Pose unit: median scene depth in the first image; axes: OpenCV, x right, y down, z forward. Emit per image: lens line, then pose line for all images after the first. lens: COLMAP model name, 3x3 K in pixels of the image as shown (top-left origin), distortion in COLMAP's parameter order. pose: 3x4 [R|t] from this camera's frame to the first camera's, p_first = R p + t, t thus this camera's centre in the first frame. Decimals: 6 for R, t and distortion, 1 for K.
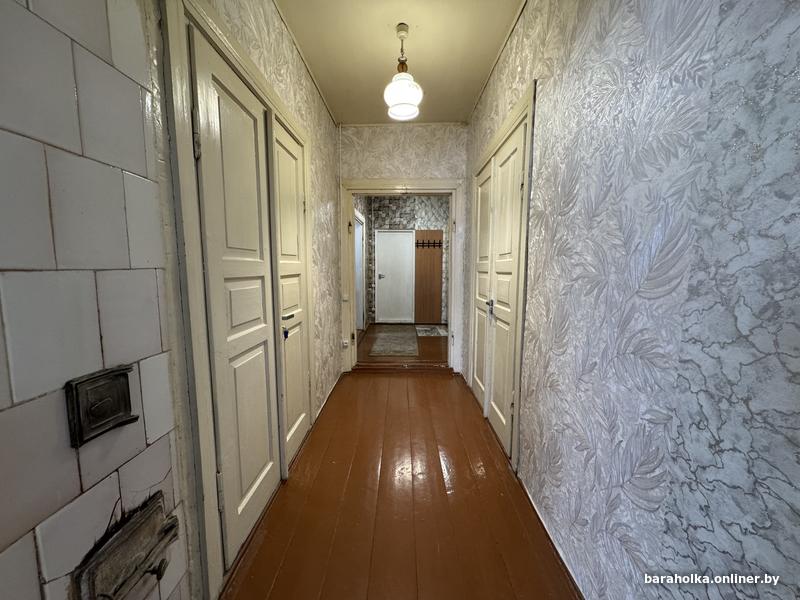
lens RADIAL K [[317.8, 0, 400.0], [0, 317.8, 300.0], [0, 0, 1]] dist [-0.001077, -0.000161]
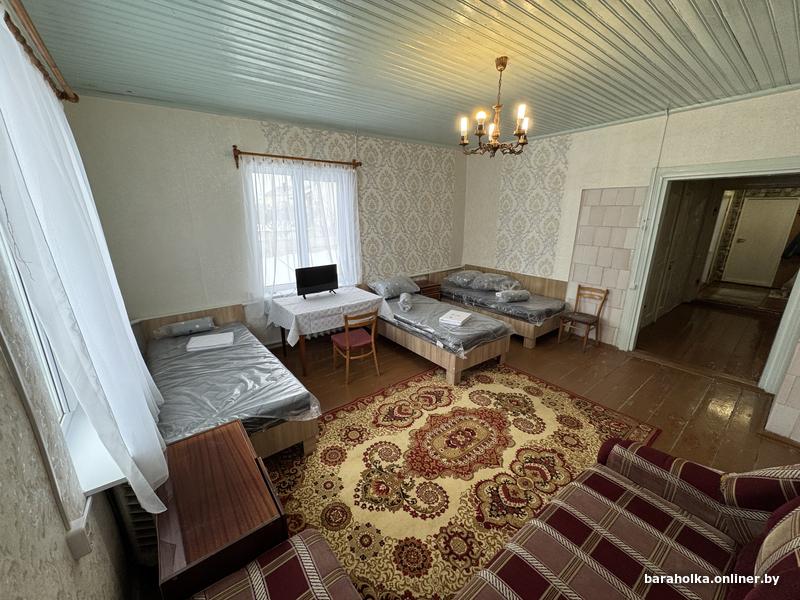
lens RADIAL K [[317.8, 0, 400.0], [0, 317.8, 300.0], [0, 0, 1]] dist [-0.001077, -0.000161]
pose [[0.624252, 0.214719, -0.751136, 0.077411], [-0.077680, 0.973783, 0.213807, -0.017163], [0.777351, -0.075121, 0.624565, -0.655284]]
